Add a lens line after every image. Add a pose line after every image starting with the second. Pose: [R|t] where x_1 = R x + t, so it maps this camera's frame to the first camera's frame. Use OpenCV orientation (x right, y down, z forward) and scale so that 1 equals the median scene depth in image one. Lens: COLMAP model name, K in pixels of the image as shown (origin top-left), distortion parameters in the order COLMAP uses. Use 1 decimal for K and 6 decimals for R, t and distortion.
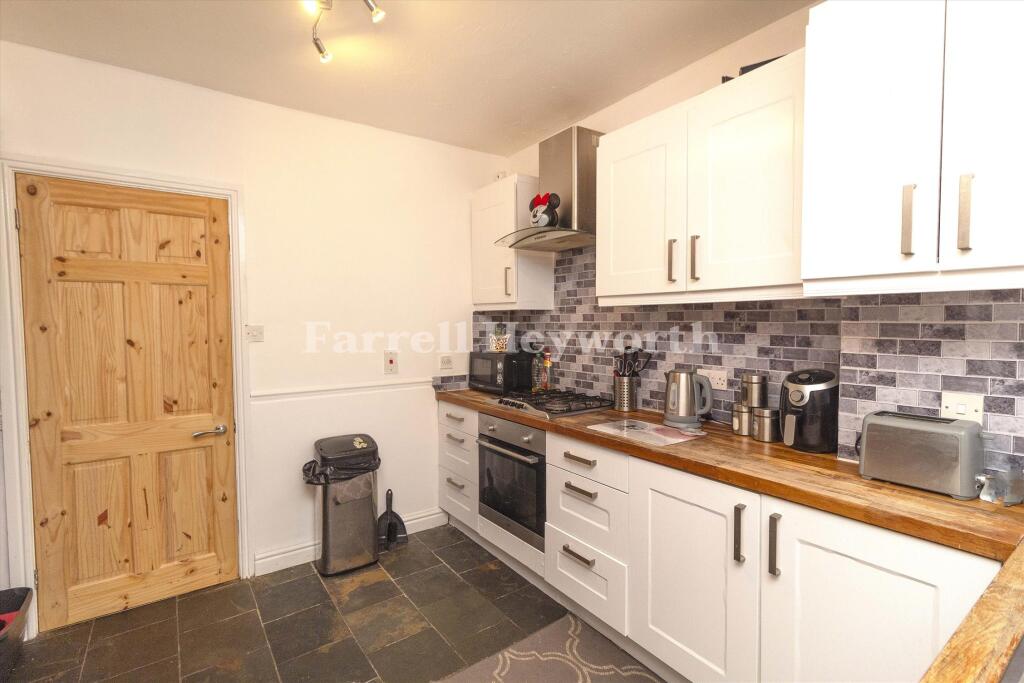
lens RADIAL K [[471.9, 0, 507.9], [0, 471.9, 339.6], [0, 0, 1]] dist [-0.004855, 0.000098]
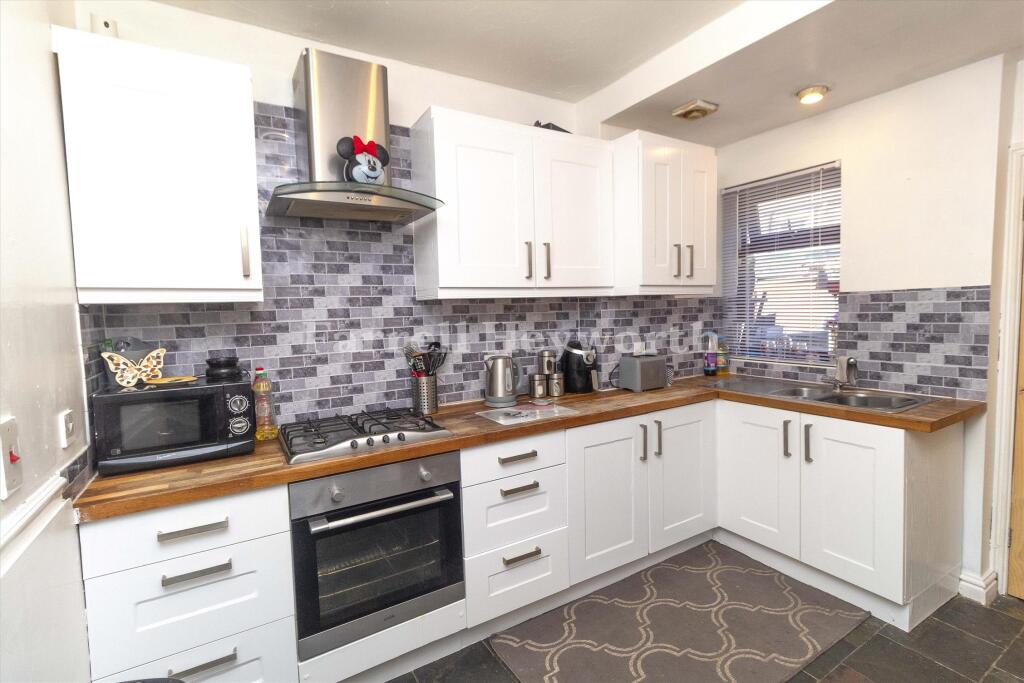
lens RADIAL K [[471.9, 0, 512.7], [0, 471.9, 338.6], [0, 0, 1]] dist [-0.004855, 0.000098]
pose [[0.072029, -0.053475, 0.995968, -0.715598], [0.072106, 0.996228, 0.048275, -0.028276], [-0.994793, 0.068338, 0.075613, 0.836387]]
